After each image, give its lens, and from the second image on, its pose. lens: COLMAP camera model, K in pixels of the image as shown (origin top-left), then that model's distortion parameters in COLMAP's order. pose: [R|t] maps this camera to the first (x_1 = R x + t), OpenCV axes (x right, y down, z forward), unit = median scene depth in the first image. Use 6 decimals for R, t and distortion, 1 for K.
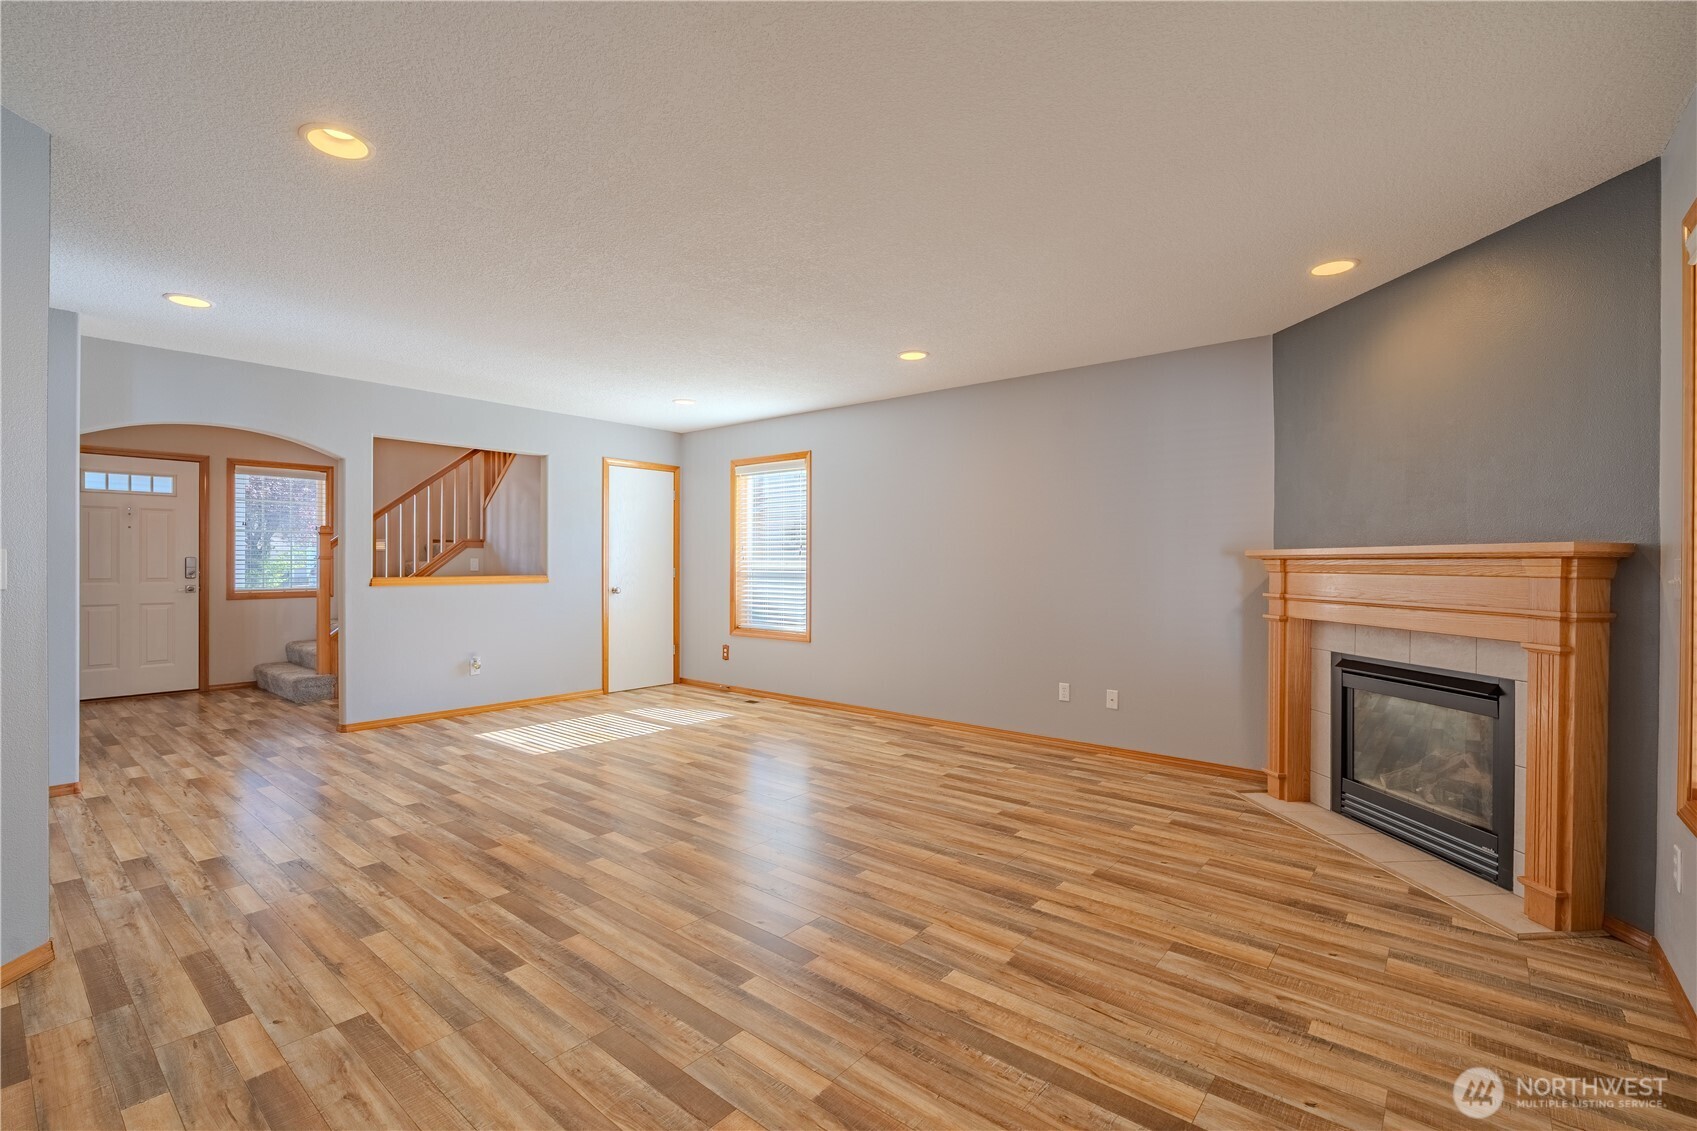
lens RADIAL K [[760.8, 0, 848.1], [0, 760.8, 565.8], [0, 0, 1]] dist [-0.010484, 0.000400]
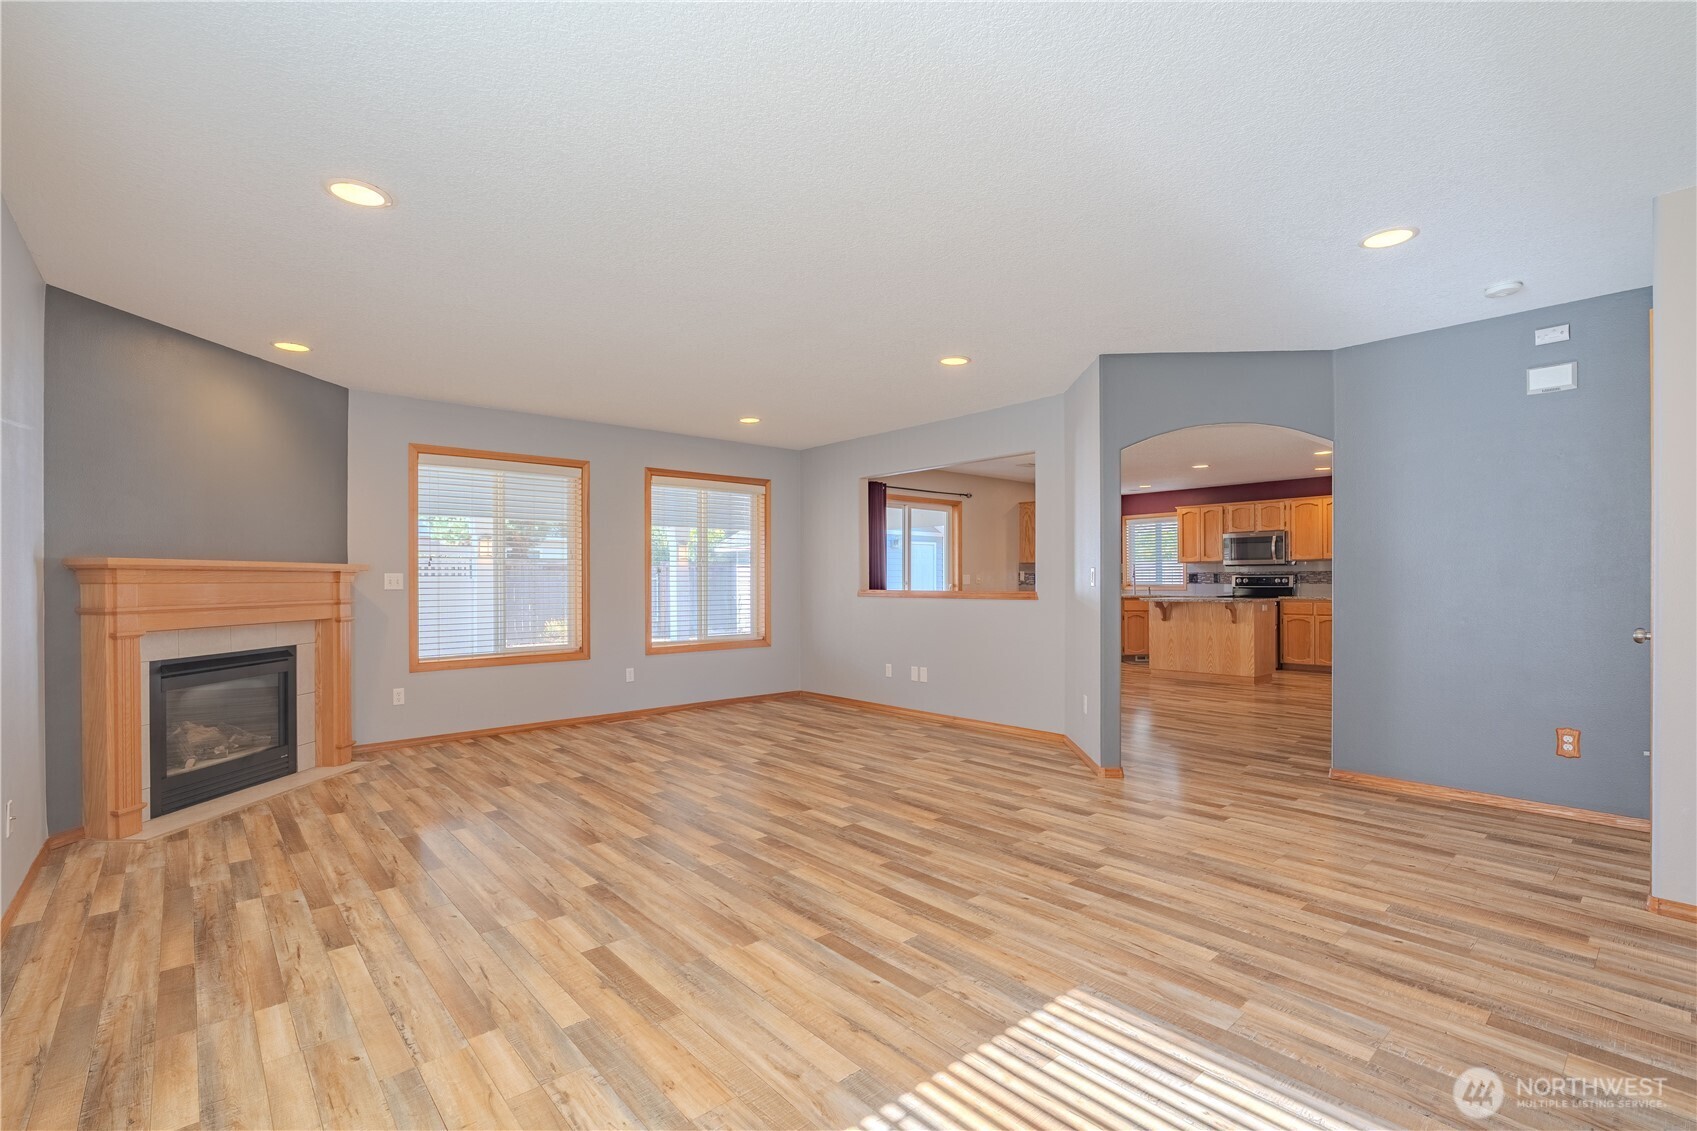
lens RADIAL K [[759.9, 0, 848.1], [0, 759.9, 578.0], [0, 0, 1]] dist [-0.008013, -0.000138]
pose [[-0.988319, 0.001338, 0.152396, -0.460149], [0.001757, 0.999995, 0.002618, 0.000348], [-0.152392, 0.002855, -0.988316, 1.962073]]
